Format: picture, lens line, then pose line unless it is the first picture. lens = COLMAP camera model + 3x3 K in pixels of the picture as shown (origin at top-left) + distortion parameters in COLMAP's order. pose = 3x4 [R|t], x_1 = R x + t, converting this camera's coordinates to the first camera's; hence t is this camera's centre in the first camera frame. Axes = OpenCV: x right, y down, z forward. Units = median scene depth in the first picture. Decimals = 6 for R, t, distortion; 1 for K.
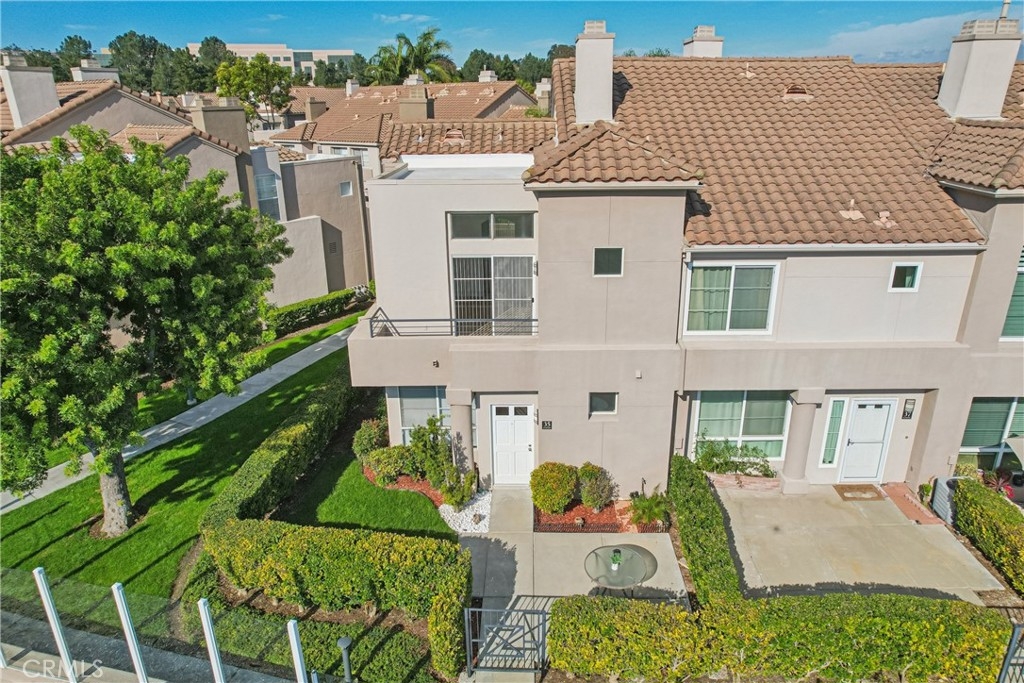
lens RADIAL K [[671.0, 0, 512.0], [0, 671.0, 341.5], [0, 0, 1]] dist [-0.105833, 0.093634]
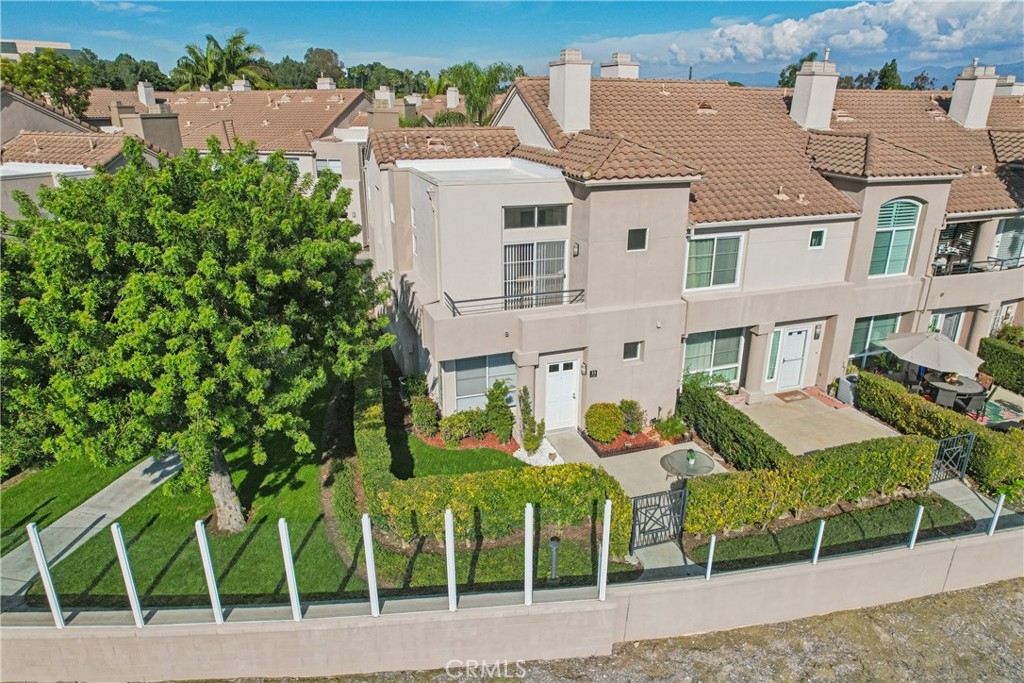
lens RADIAL K [[671.0, 0, 512.0], [0, 671.0, 341.5], [0, 0, 1]] dist [-0.105833, 0.093634]
pose [[0.935197, -0.106974, 0.337585, -0.507242], [0.108352, 0.994002, 0.014817, 0.030404], [-0.337146, 0.022721, 0.941178, -0.128026]]
